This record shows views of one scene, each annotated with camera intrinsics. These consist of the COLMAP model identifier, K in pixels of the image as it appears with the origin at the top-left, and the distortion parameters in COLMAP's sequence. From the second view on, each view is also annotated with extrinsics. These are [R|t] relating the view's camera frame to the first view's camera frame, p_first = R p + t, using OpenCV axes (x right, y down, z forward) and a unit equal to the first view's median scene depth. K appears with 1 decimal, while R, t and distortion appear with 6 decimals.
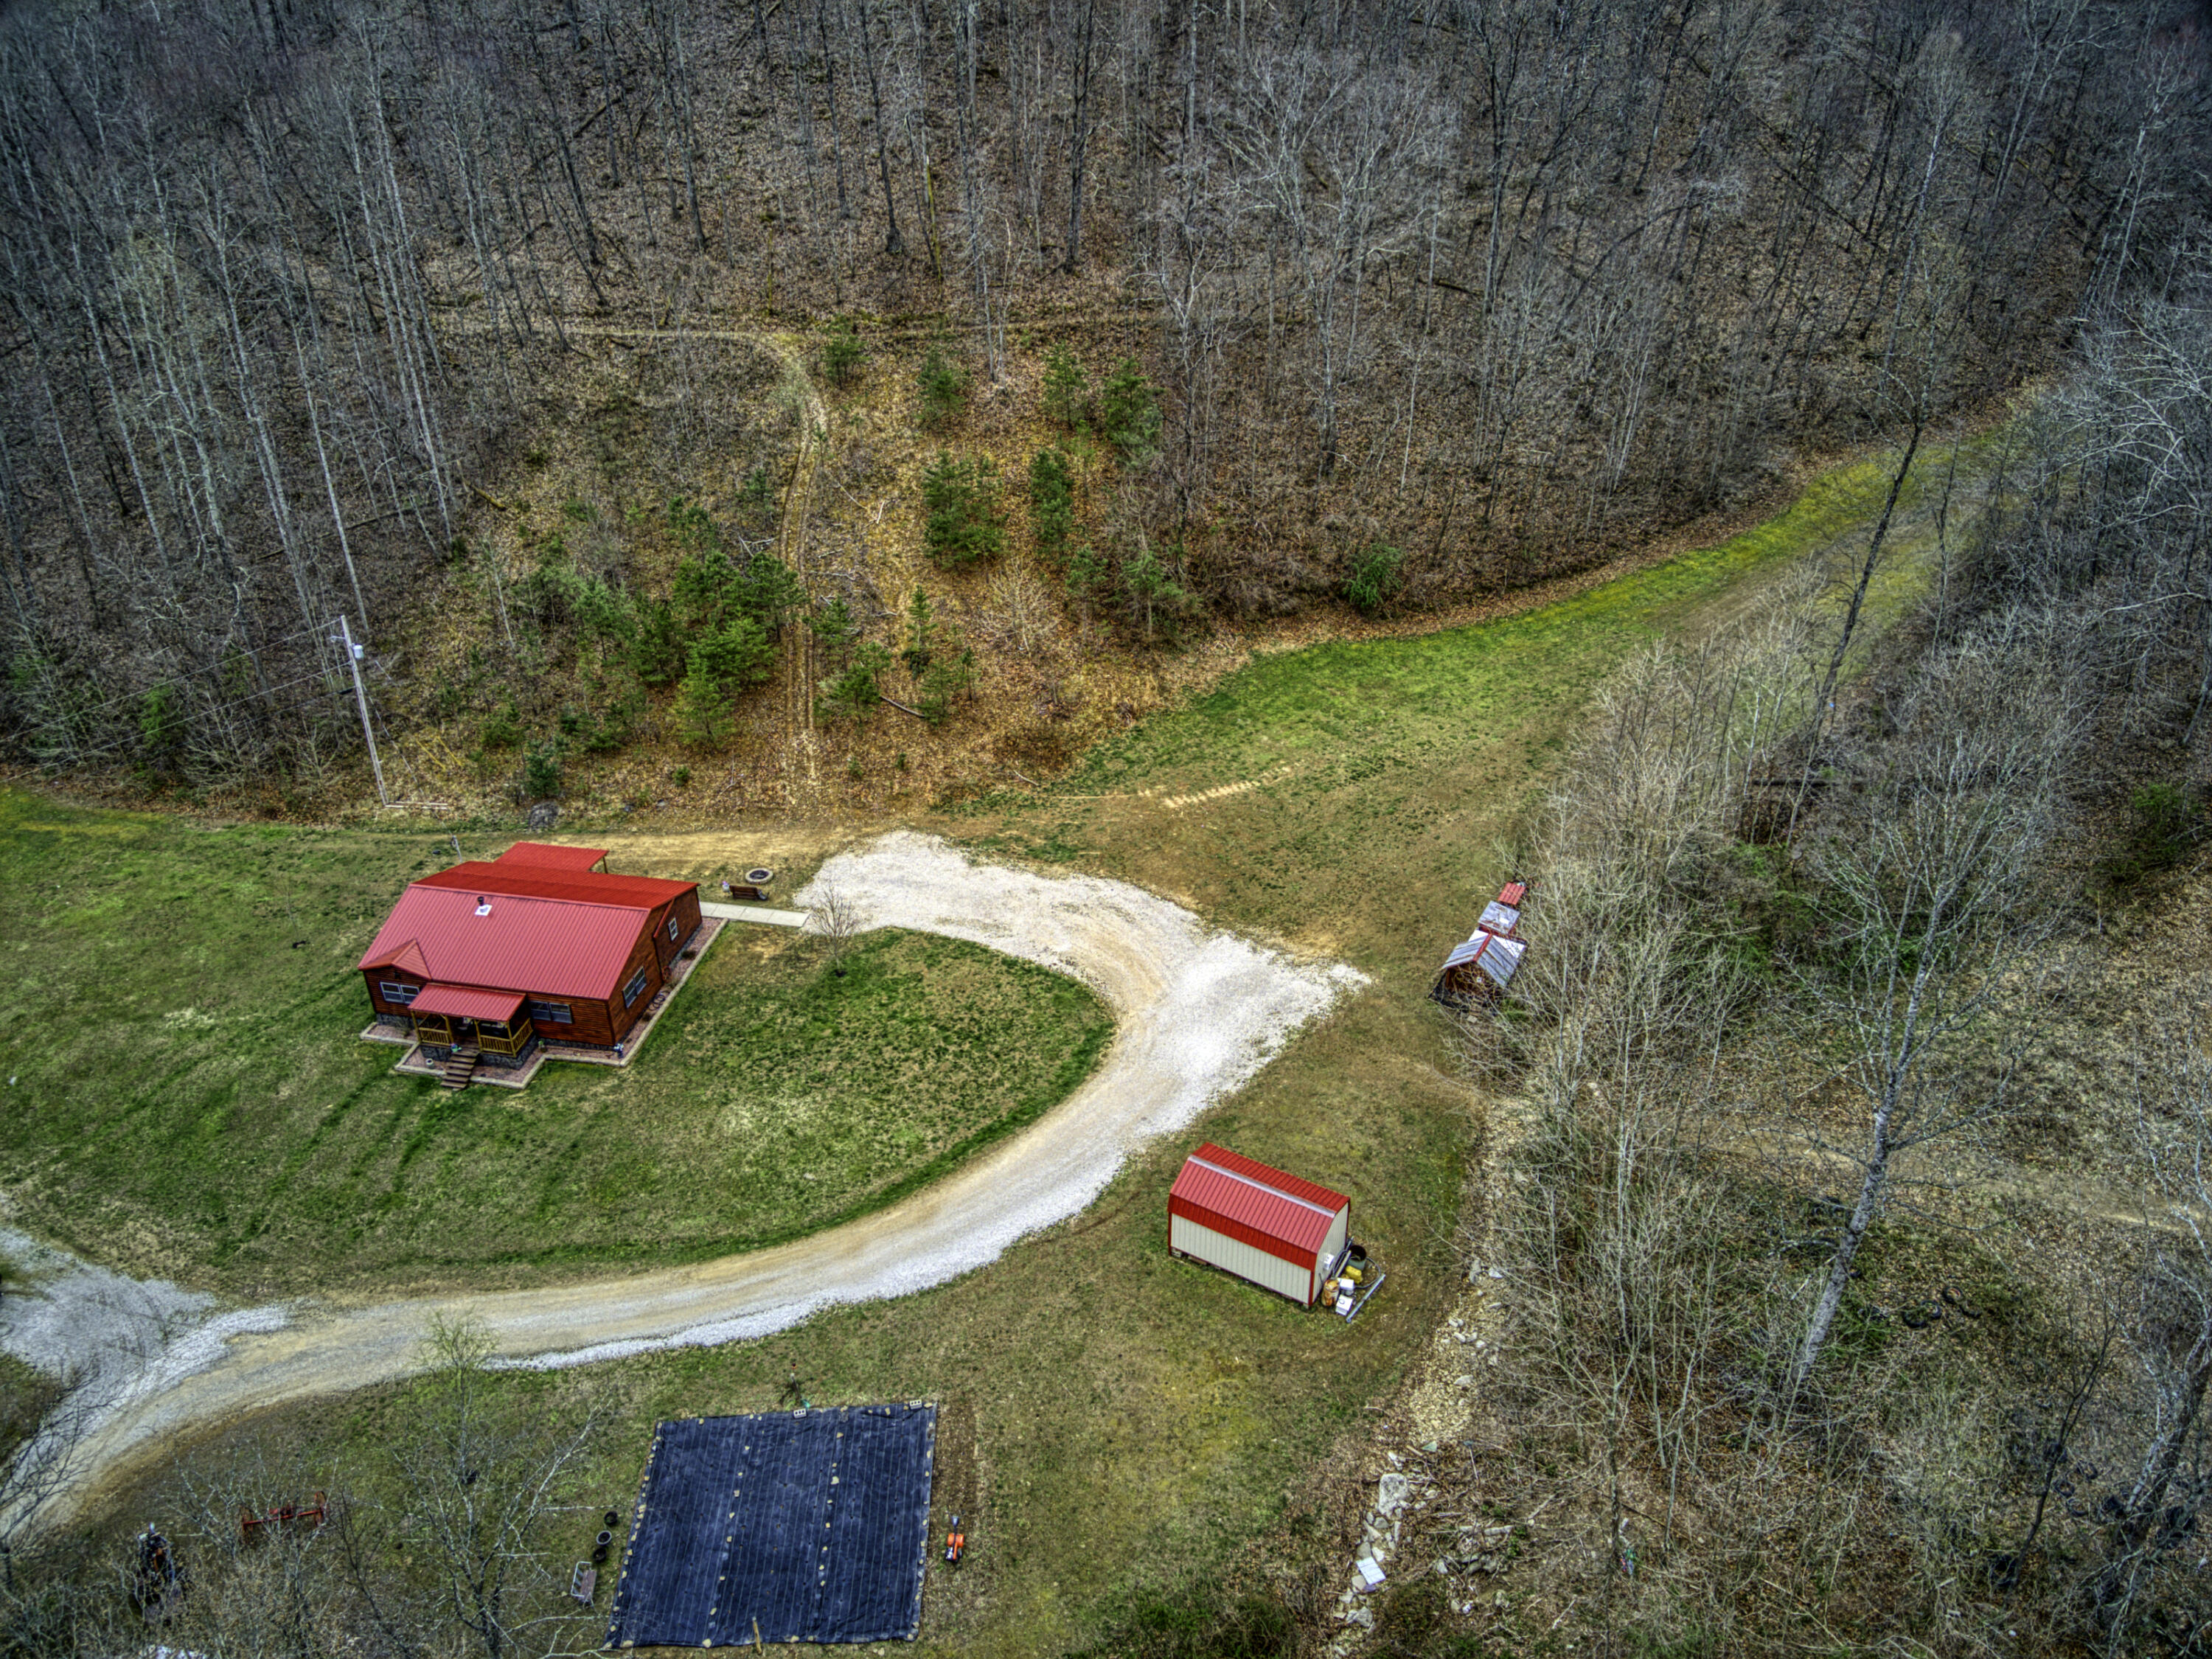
lens RADIAL K [[1683.8, 0, 1094.6], [0, 1683.8, 818.4], [0, 0, 1]] dist [0.244093, -0.519305]
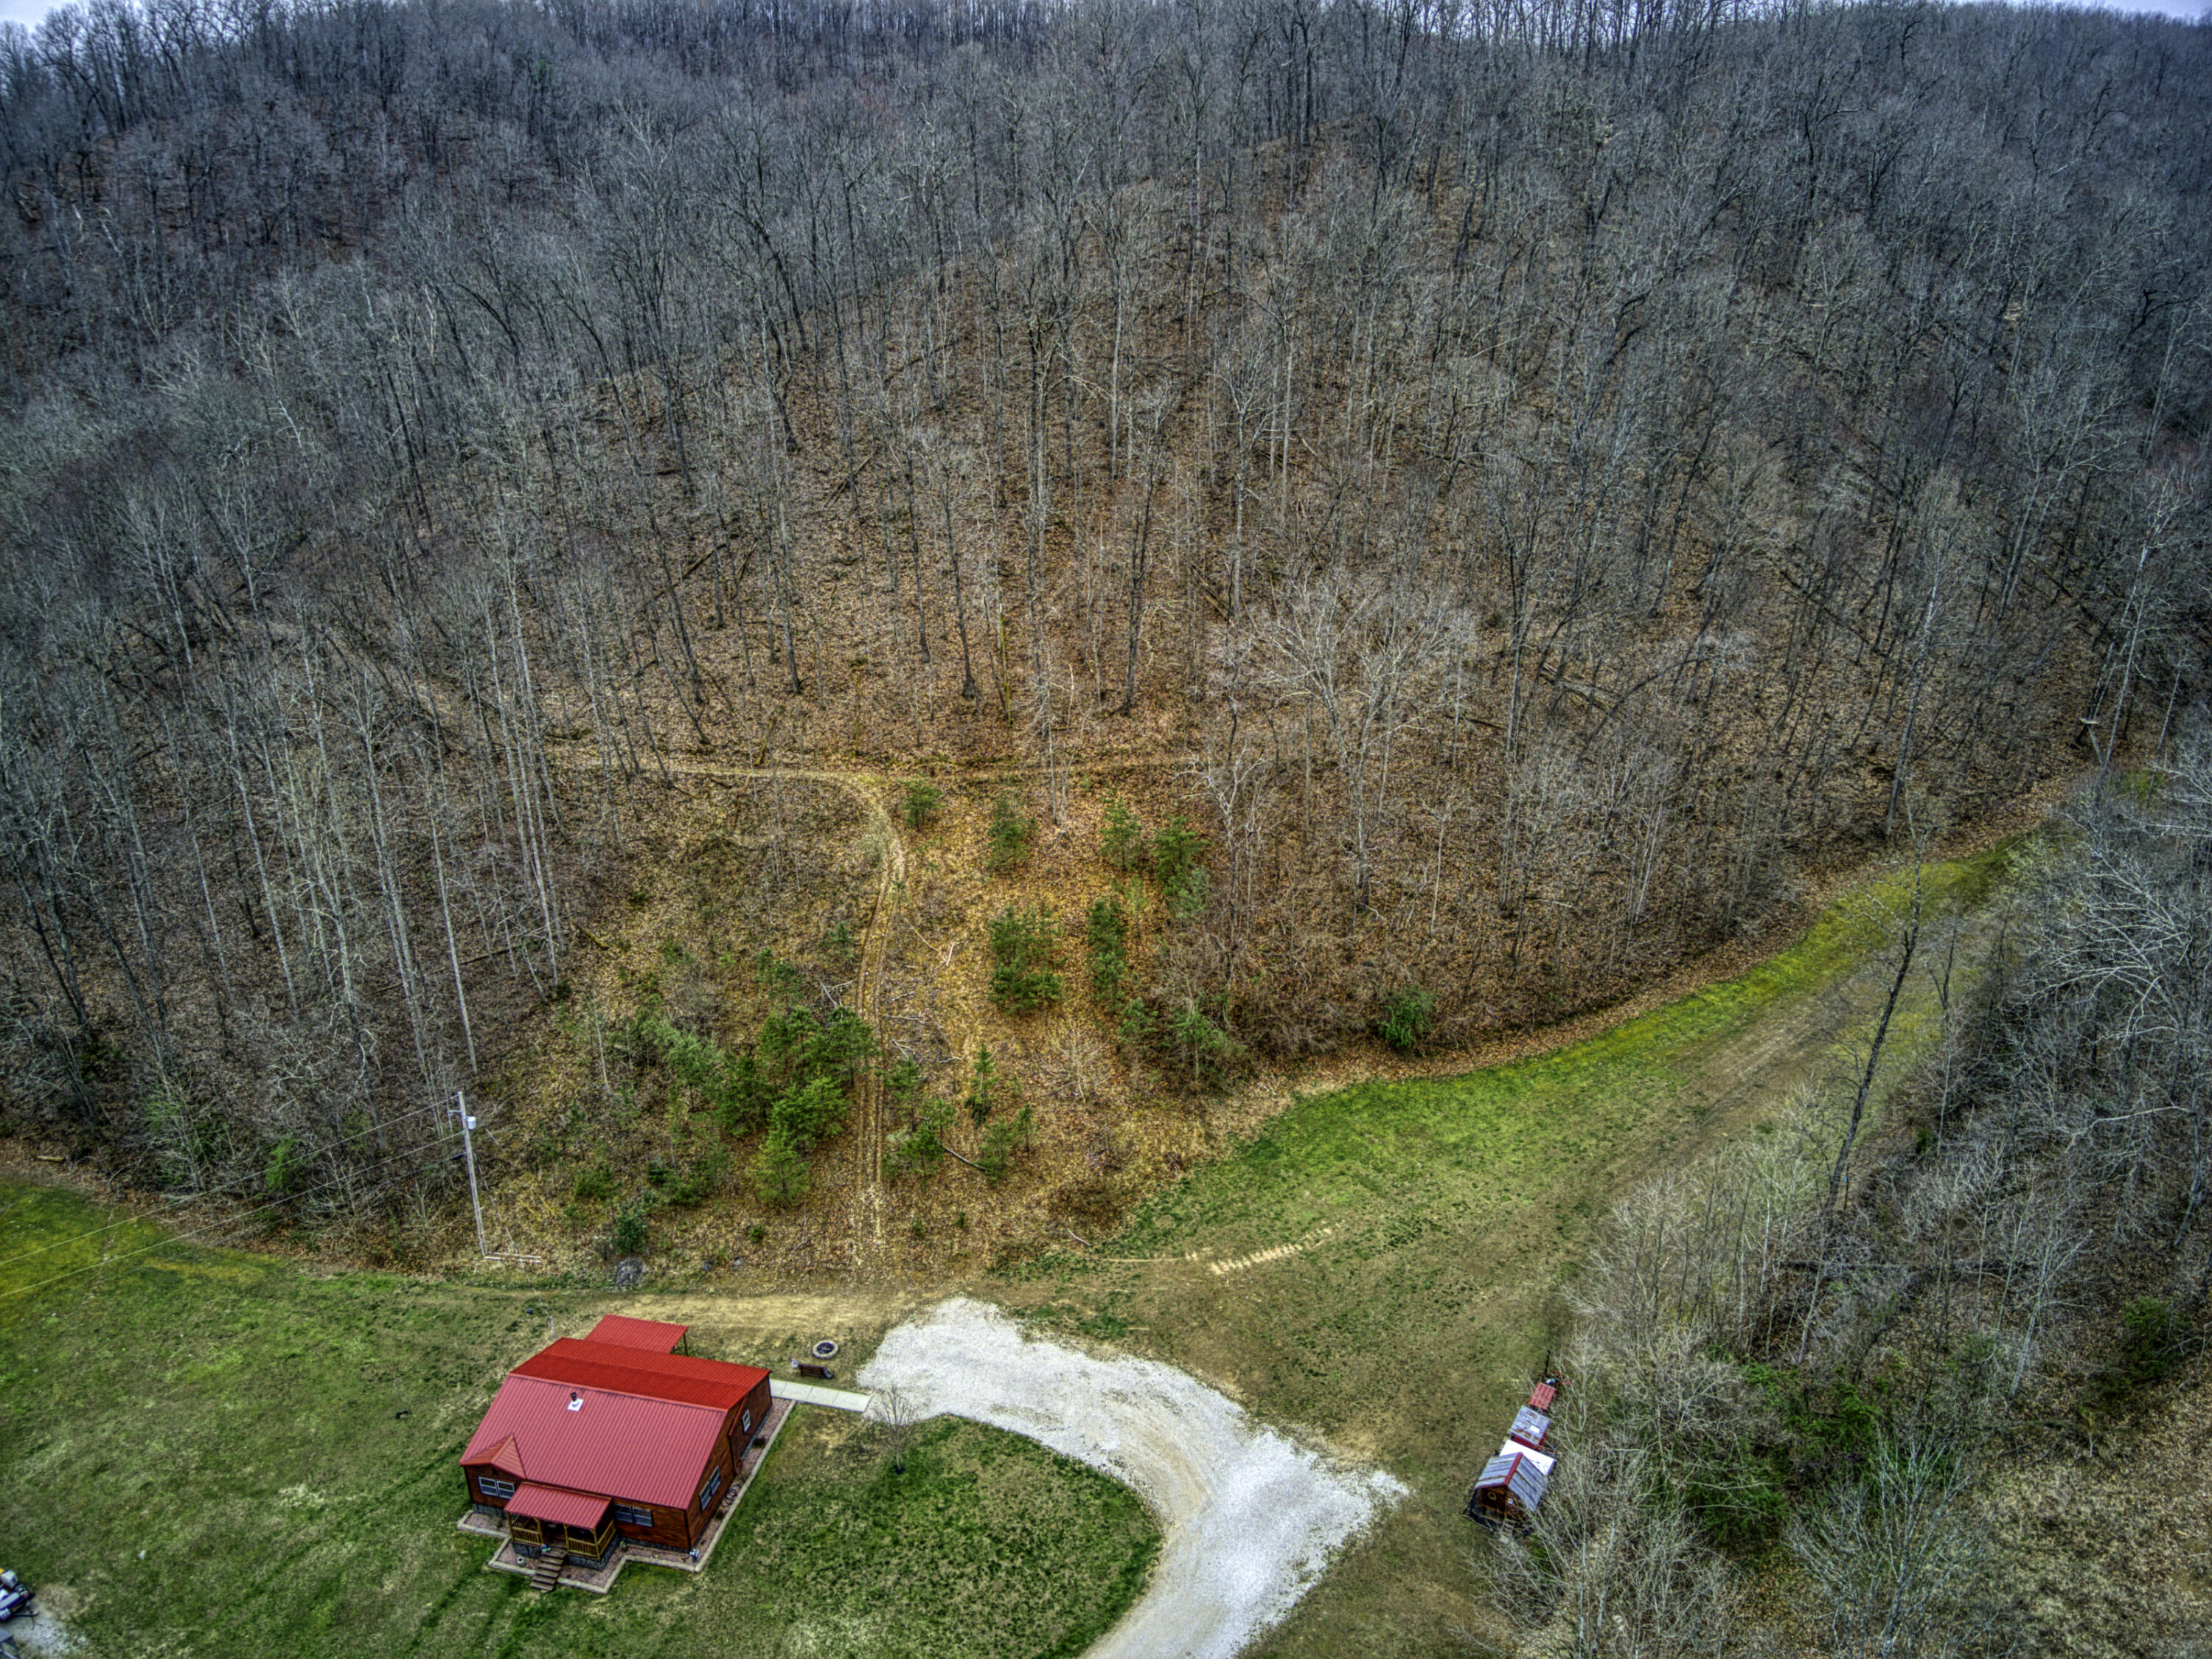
lens RADIAL K [[1683.8, 0, 1094.6], [0, 1683.8, 818.4], [0, 0, 1]] dist [0.244093, -0.519305]
pose [[0.999479, 0.011694, -0.030068, -0.001833], [-0.015311, 0.992285, -0.123028, -0.151493], [0.028397, 0.123424, 0.991948, -0.089471]]
